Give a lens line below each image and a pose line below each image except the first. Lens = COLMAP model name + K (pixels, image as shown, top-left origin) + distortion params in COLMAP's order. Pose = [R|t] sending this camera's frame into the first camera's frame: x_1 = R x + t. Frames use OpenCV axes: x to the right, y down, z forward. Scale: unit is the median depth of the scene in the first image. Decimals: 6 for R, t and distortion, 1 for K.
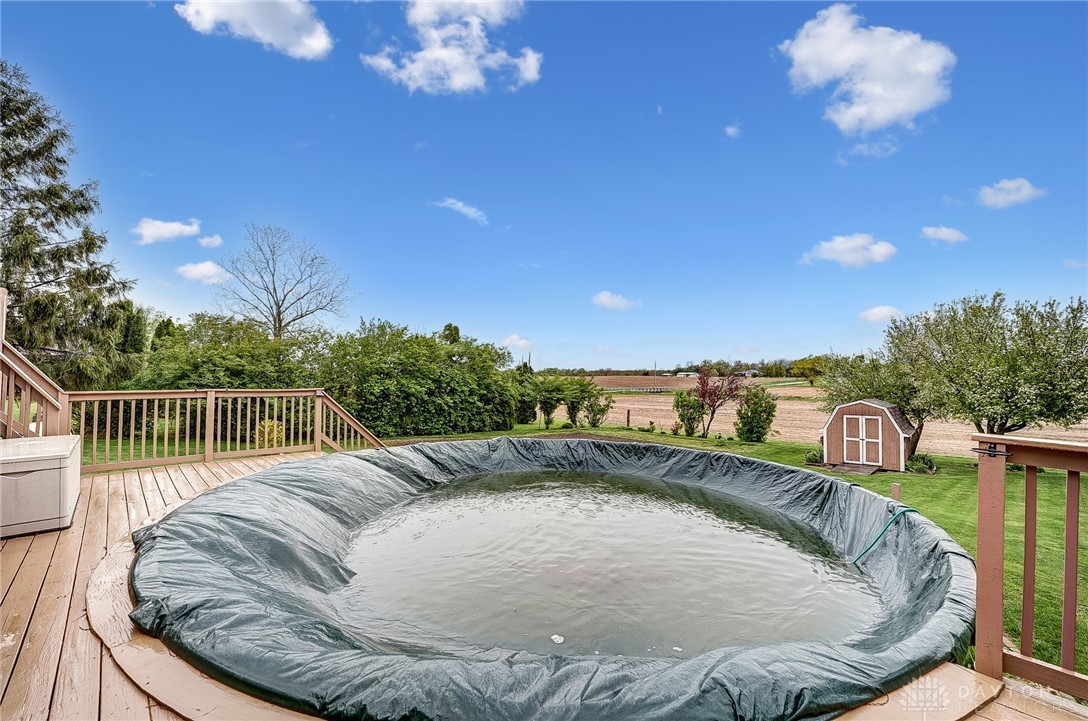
lens RADIAL K [[455.0, 0, 543.2], [0, 455.0, 359.1], [0, 0, 1]] dist [-0.025227, -0.000576]
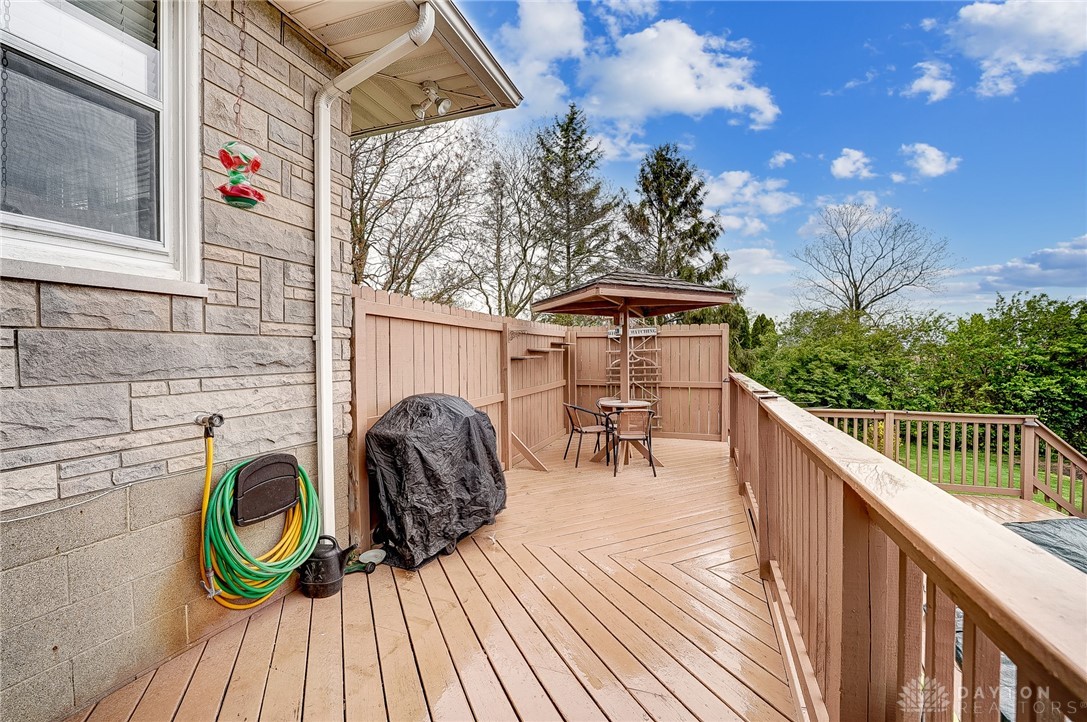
lens RADIAL K [[454.6, 0, 544.5], [0, 454.6, 360.4], [0, 0, 1]] dist [-0.025227, -0.000576]
pose [[0.461173, 0.006771, -0.887284, -0.114286], [0.041418, 0.998717, 0.029149, -0.042280], [0.886343, -0.050192, 0.460301, -0.022246]]
